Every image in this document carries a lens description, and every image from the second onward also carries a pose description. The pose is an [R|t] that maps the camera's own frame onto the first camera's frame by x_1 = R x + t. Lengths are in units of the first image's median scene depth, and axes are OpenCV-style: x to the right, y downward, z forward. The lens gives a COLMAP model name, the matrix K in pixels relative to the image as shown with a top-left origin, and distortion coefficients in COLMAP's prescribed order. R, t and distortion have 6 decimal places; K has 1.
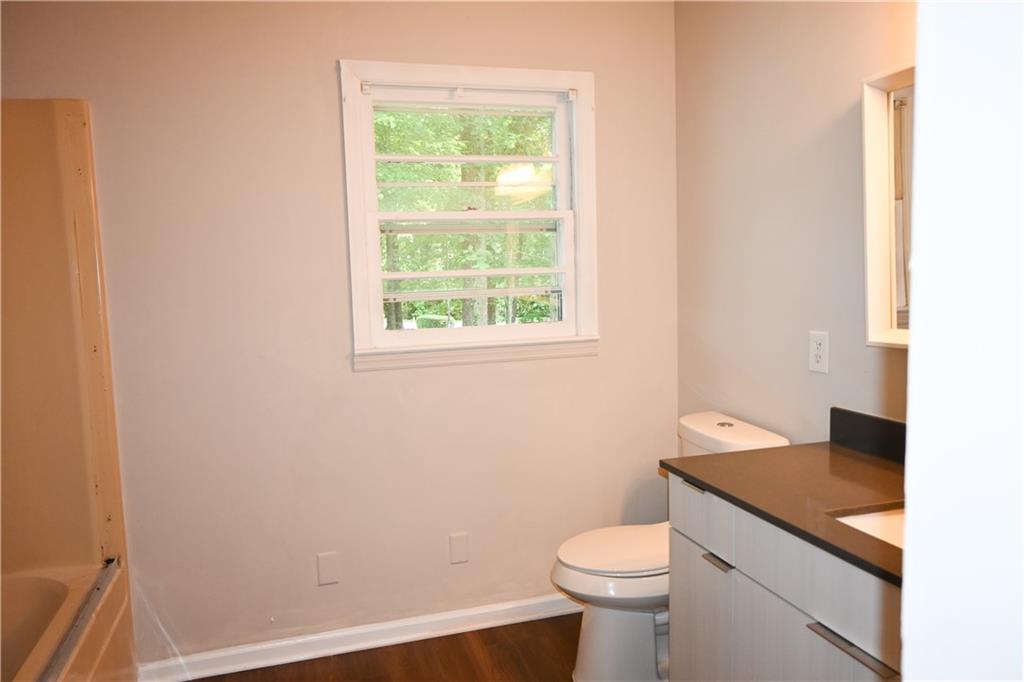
lens RADIAL K [[747.9, 0, 512.0], [0, 747.9, 341.0], [0, 0, 1]] dist [-0.001699, -0.006155]
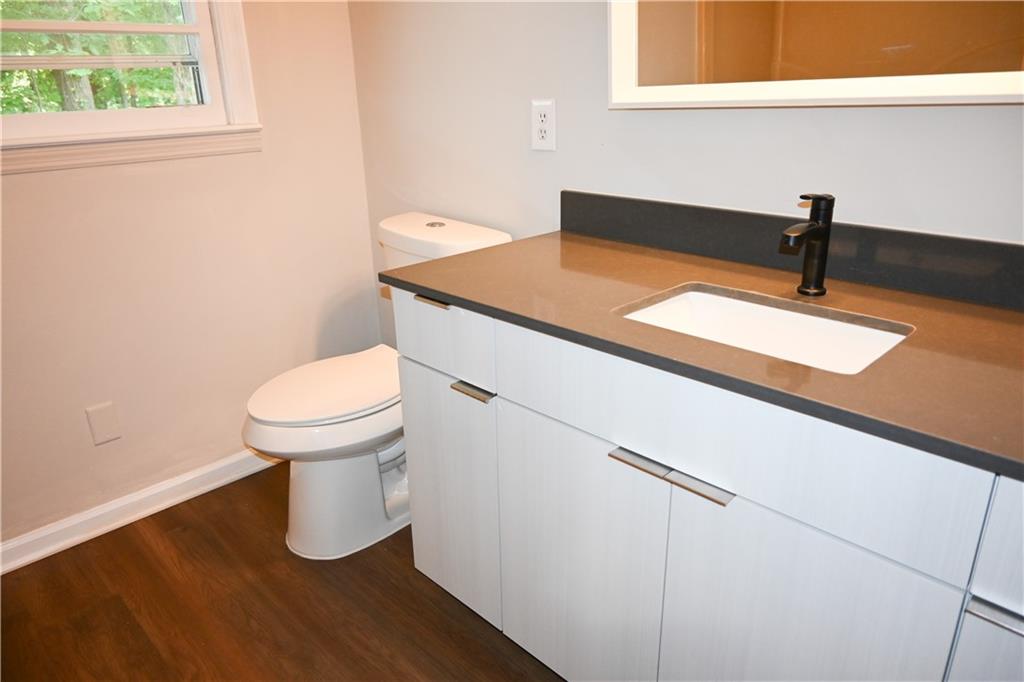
lens RADIAL K [[694.8, 0, 518.3], [0, 694.8, 341.4], [0, 0, 1]] dist [0.004738, -0.003679]
pose [[0.883209, -0.155849, 0.442327, 0.000584], [0.041831, 0.965588, 0.256691, 0.041490], [-0.467110, -0.208208, 0.859335, 0.254652]]
